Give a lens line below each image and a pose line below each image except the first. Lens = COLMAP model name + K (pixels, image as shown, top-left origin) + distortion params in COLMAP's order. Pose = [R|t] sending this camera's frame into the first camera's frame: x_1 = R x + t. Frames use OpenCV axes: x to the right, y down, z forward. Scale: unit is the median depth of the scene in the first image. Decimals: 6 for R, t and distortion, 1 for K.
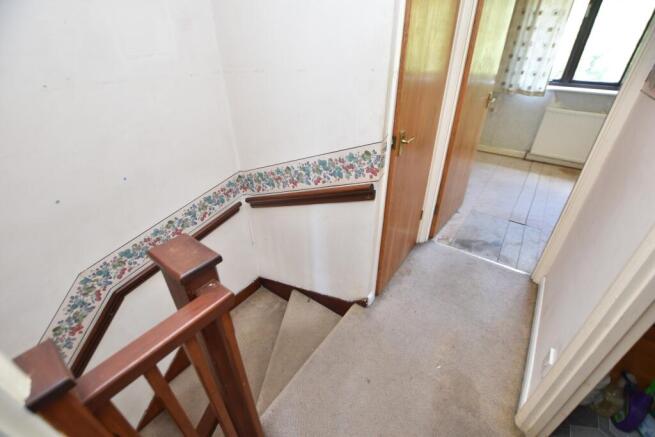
lens RADIAL K [[287.9, 0, 327.0], [0, 287.9, 219.6], [0, 0, 1]] dist [-0.039031, 0.006516]
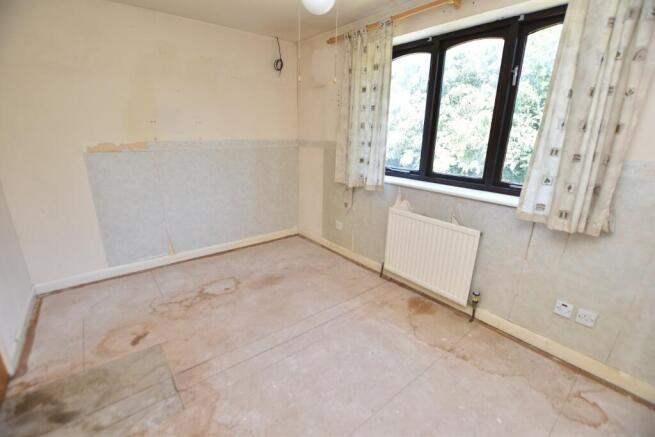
lens RADIAL K [[287.9, 0, 327.9], [0, 287.9, 217.5], [0, 0, 1]] dist [-0.039031, 0.006516]
pose [[0.968638, 0.098390, -0.228167, 0.813445], [-0.158165, 0.952352, -0.260785, -0.163804], [0.191637, 0.288695, 0.938046, 0.305164]]
